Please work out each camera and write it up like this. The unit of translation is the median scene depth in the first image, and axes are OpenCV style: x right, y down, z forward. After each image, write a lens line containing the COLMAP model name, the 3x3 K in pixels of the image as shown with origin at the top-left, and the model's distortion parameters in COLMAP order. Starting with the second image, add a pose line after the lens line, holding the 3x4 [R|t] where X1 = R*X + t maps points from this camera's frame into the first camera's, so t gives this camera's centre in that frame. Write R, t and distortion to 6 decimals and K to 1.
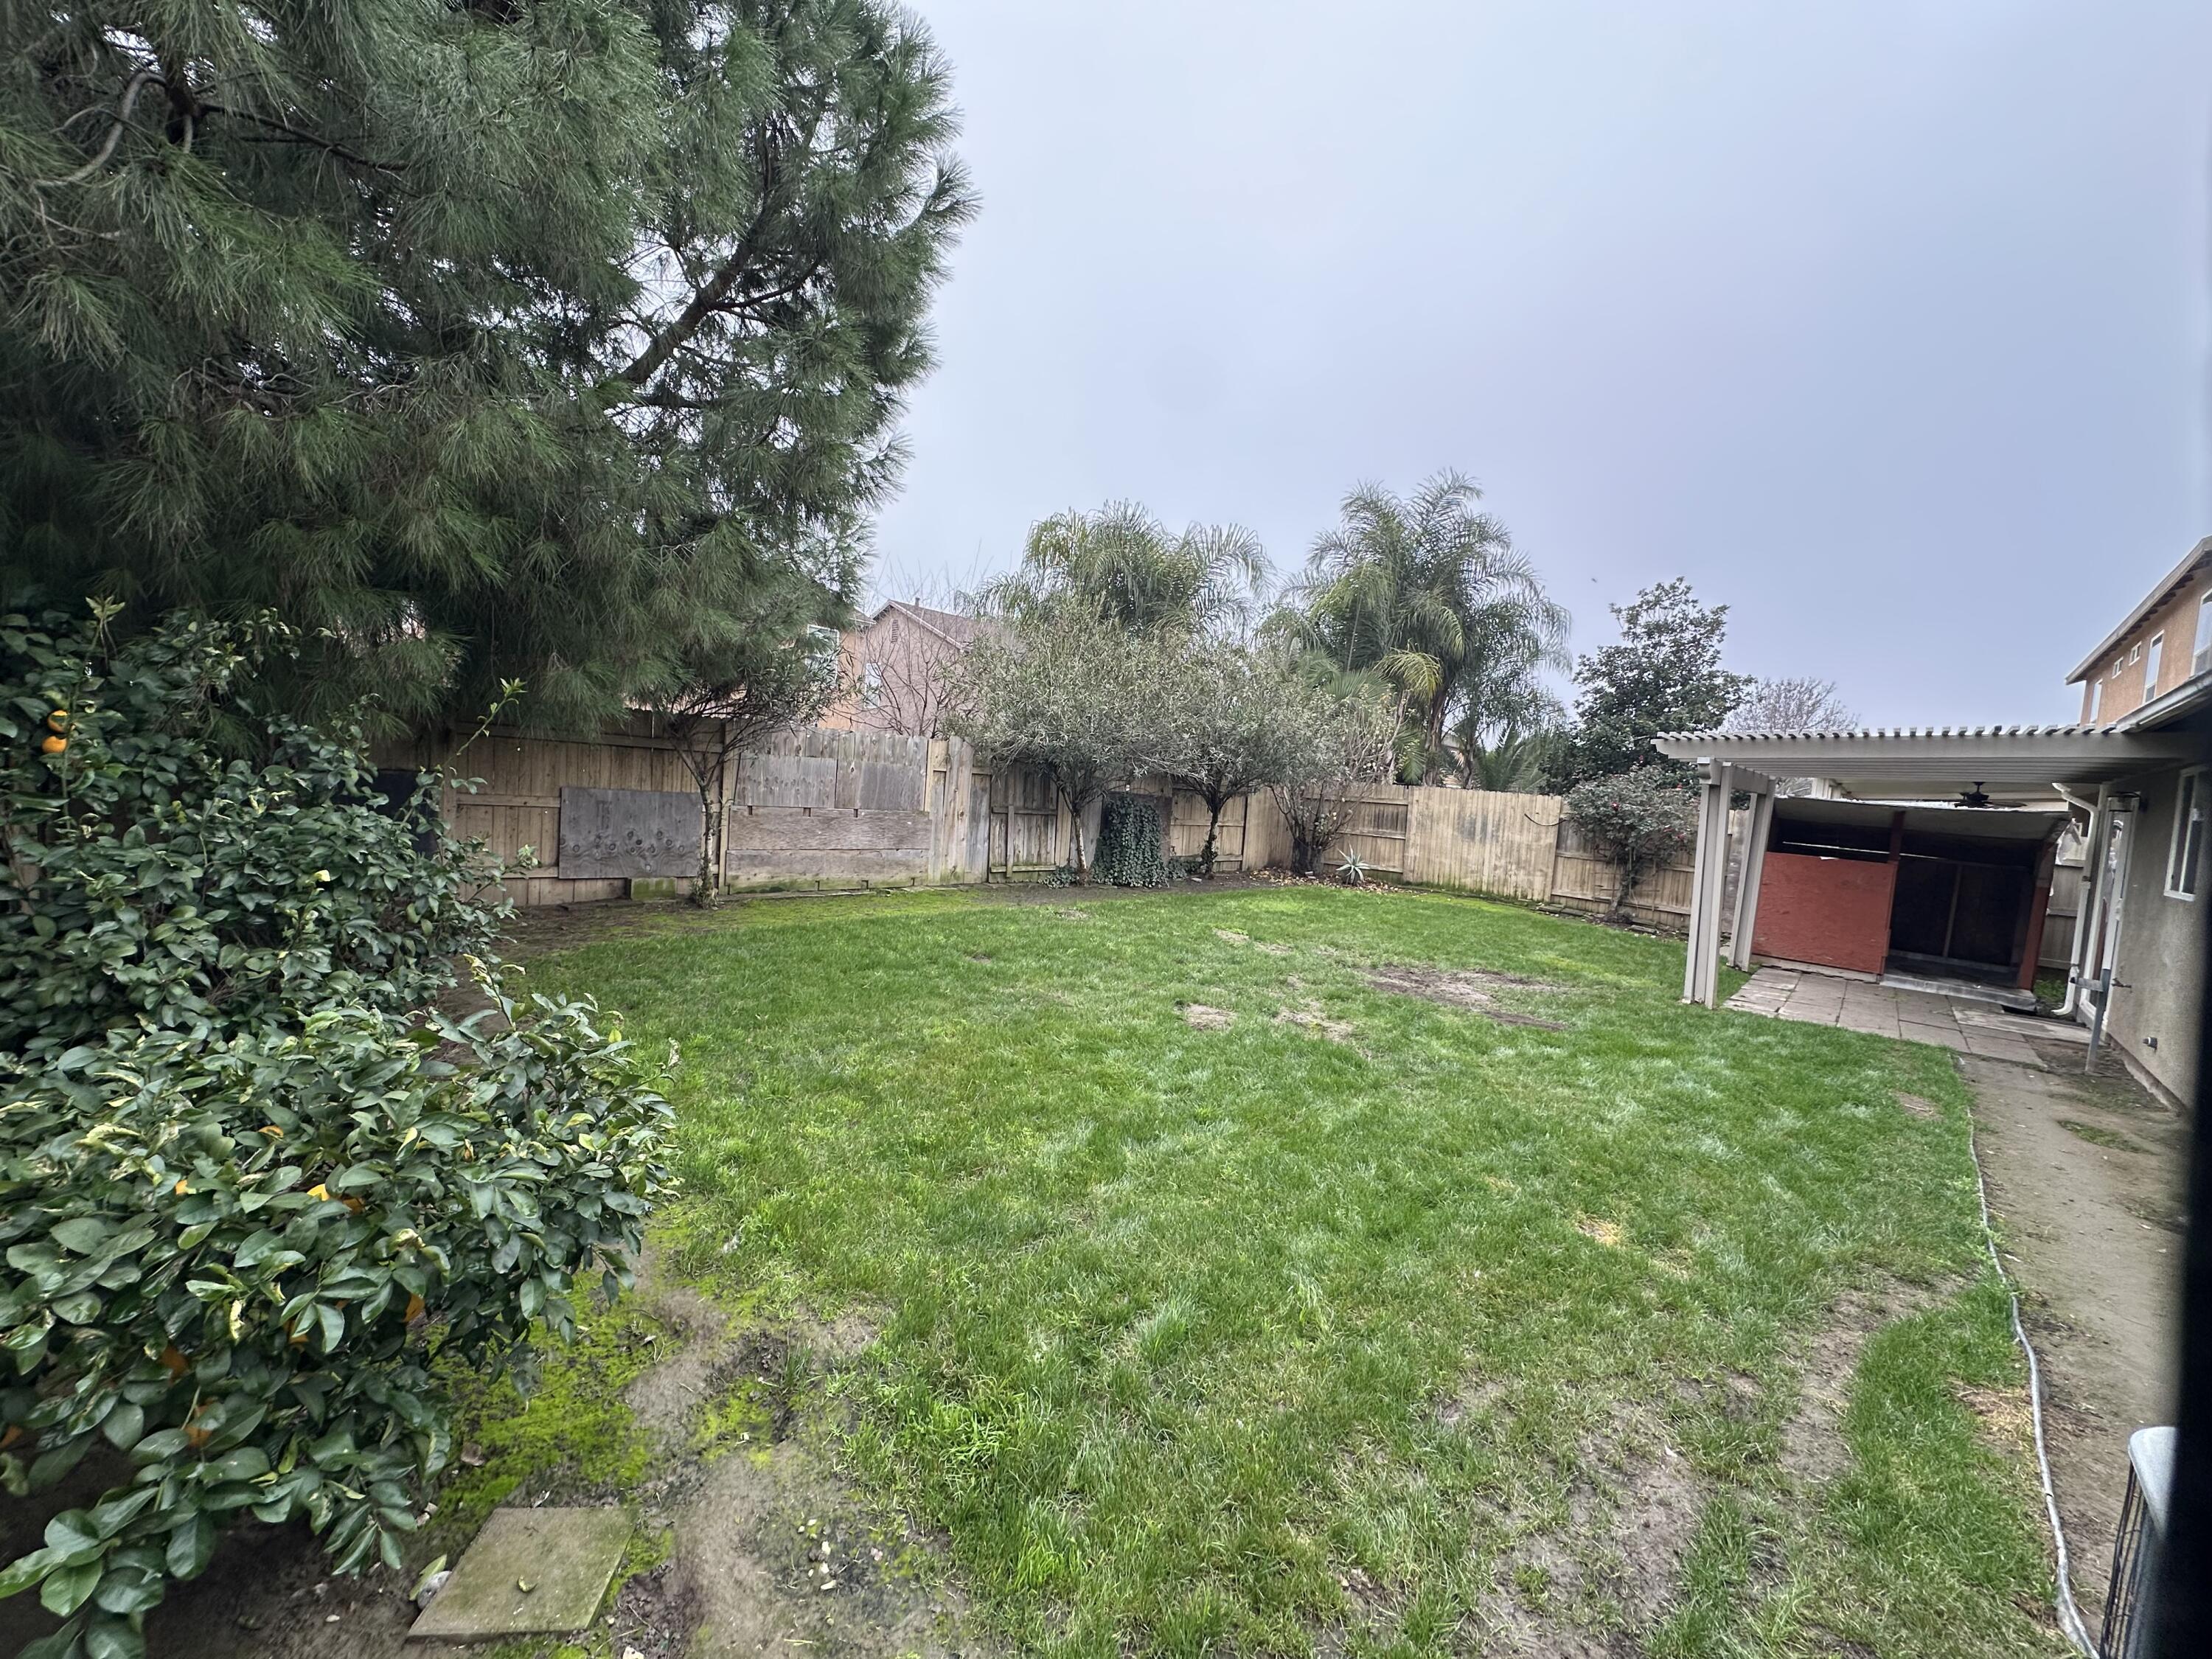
lens RADIAL K [[878.2, 0, 1106.6], [0, 878.2, 834.0], [0, 0, 1]] dist [-0.002804, 0.000087]
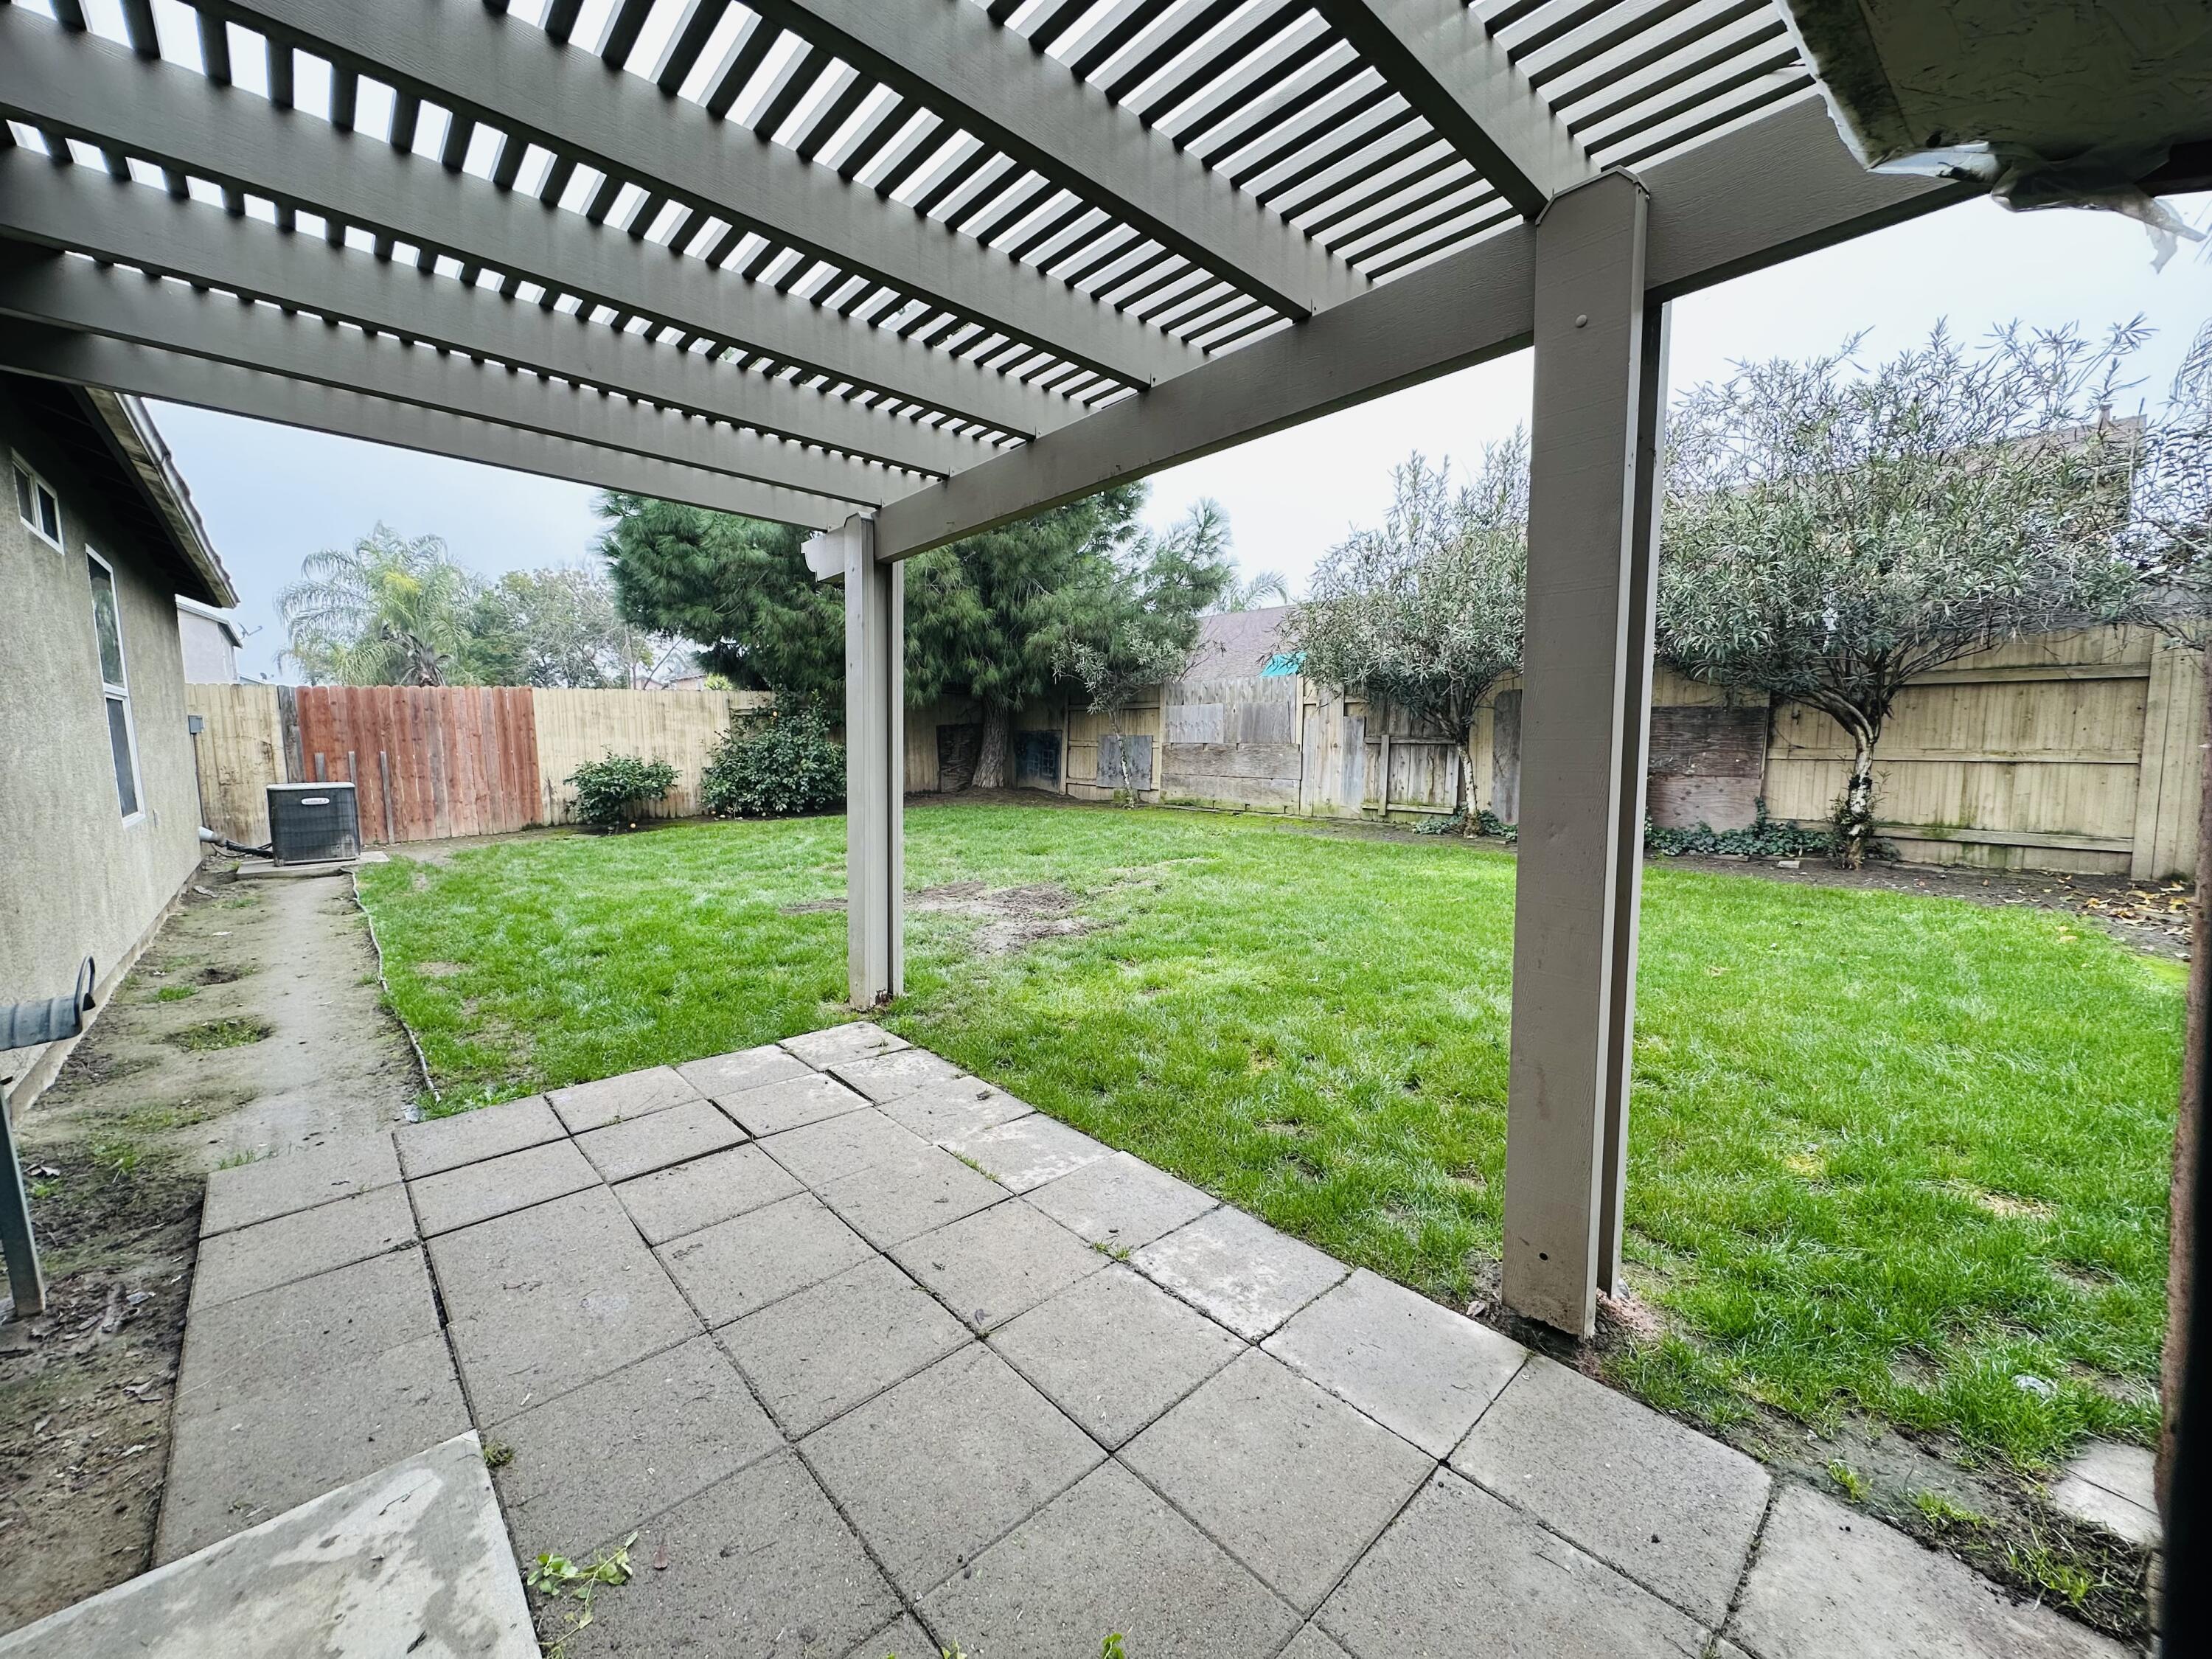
lens RADIAL K [[878.2, 0, 1101.3], [0, 878.2, 823.9], [0, 0, 1]] dist [-0.002804, 0.000087]
pose [[-0.092073, 0.036052, -0.995099, 0.813367], [-0.054486, 0.997665, 0.041186, 0.037204], [0.994260, 0.058011, -0.089894, 0.824543]]
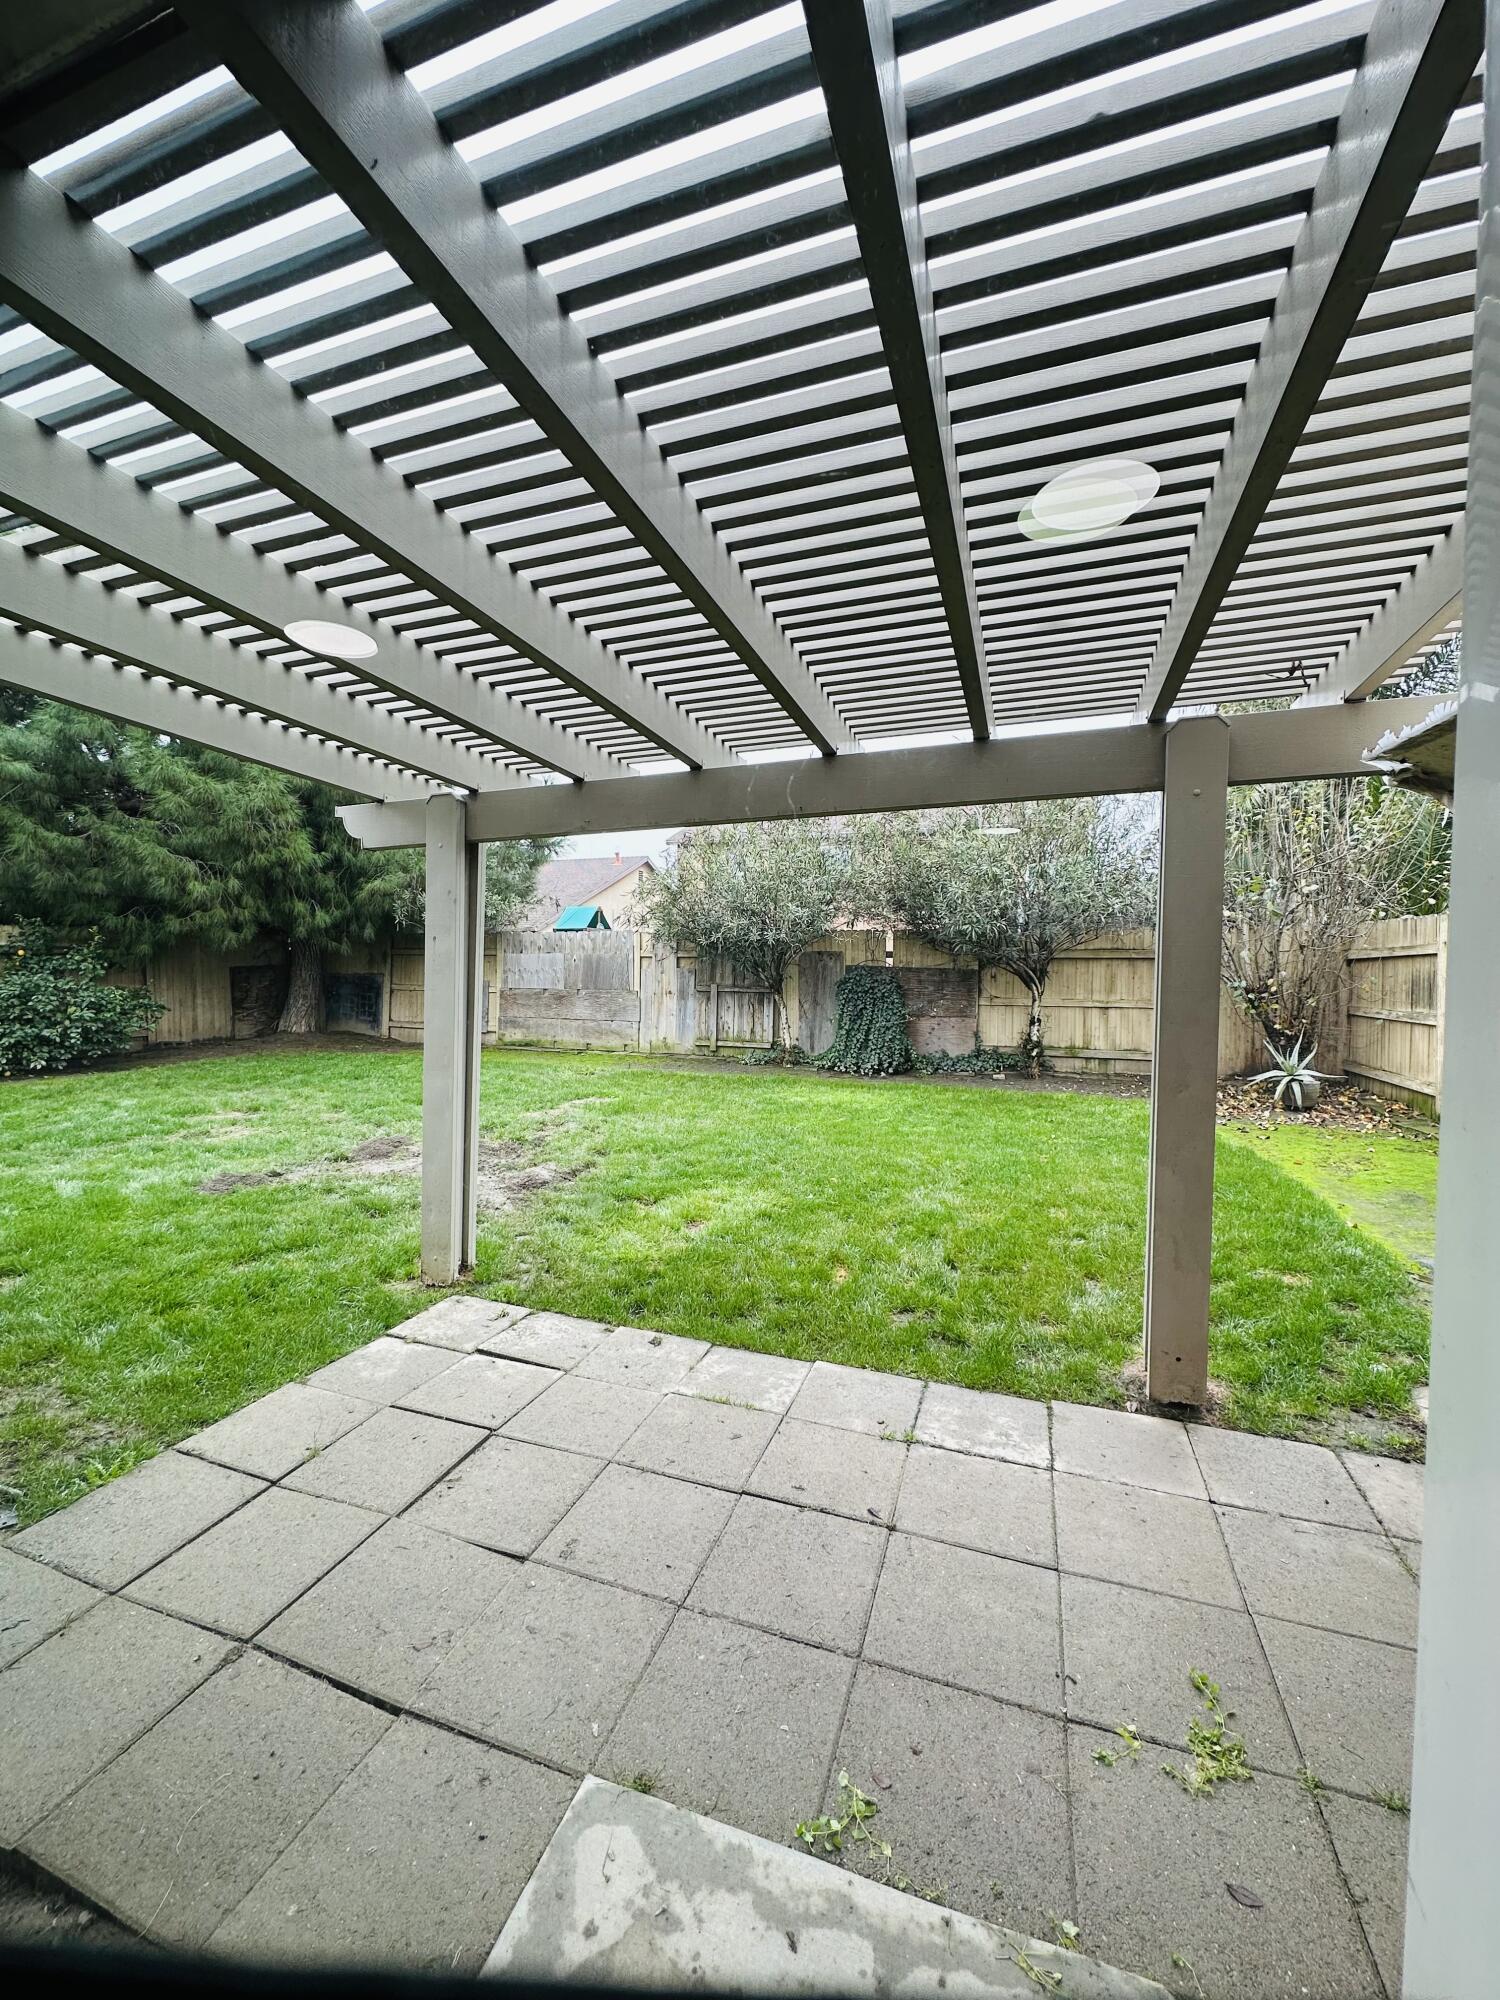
lens RADIAL K [[794.1, 0, 746.5], [0, 794.1, 992.4], [0, 0, 1]] dist [-0.002804, 0.000087]
pose [[0.388574, -0.036856, -0.920680, 0.814897], [-0.031008, 0.998111, -0.053043, 0.028646], [0.920896, 0.049159, 0.386697, 0.683001]]
